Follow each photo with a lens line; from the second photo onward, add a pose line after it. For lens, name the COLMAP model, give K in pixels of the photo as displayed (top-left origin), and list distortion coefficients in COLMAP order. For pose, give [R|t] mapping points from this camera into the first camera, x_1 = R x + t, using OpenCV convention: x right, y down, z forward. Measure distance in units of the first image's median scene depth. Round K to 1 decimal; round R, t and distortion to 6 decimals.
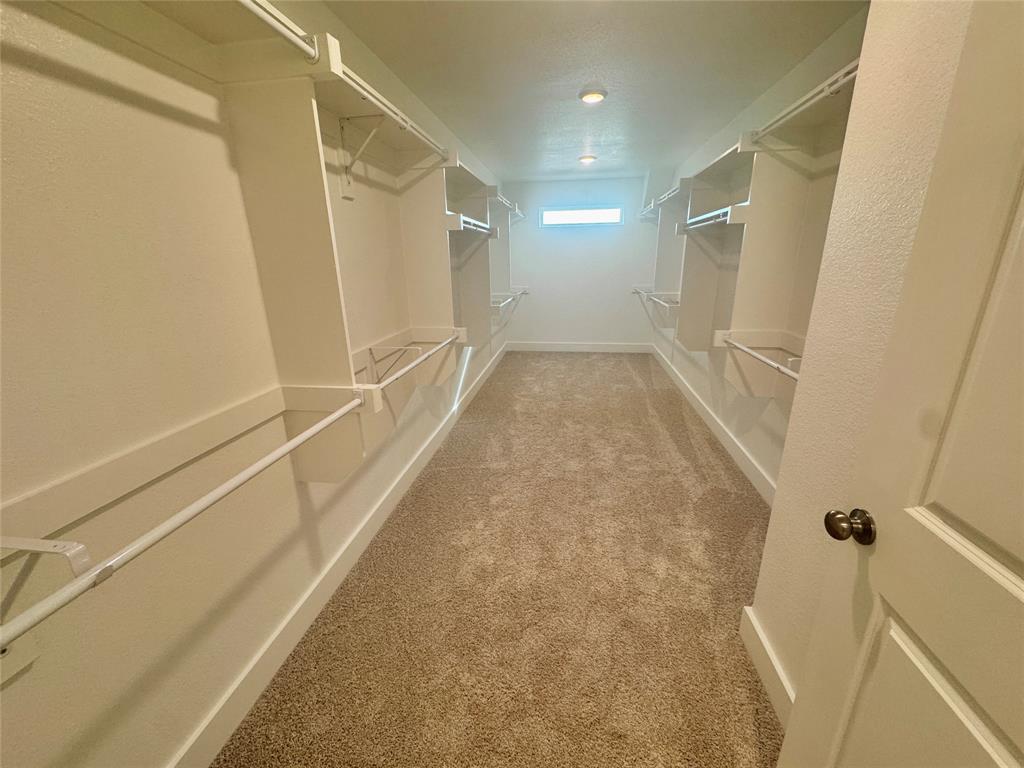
lens RADIAL K [[412.9, 0, 512.0], [0, 412.9, 384.0], [0, 0, 1]] dist [0.079421, 0.000096]
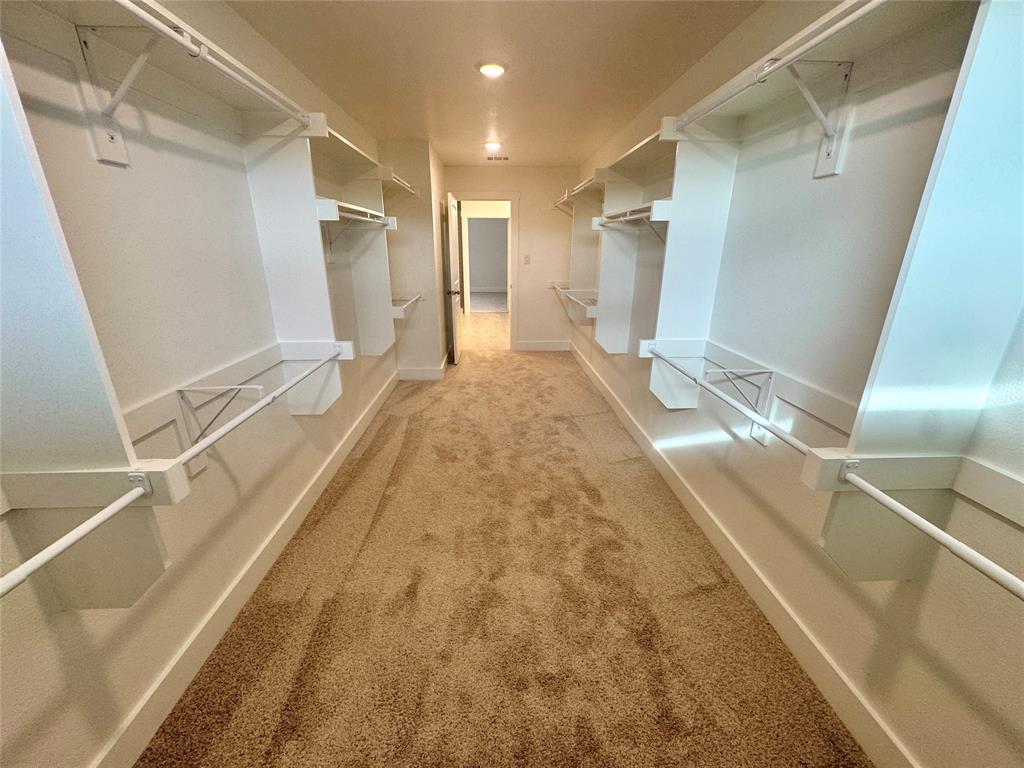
lens RADIAL K [[406.5, 0, 512.0], [0, 406.5, 384.0], [0, 0, 1]] dist [-0.003585, 0.000578]
pose [[0.980074, -0.050423, 0.192128, 0.058128], [0.045359, 0.998500, 0.030667, -0.096216], [-0.193386, -0.021341, 0.980891, 0.270141]]
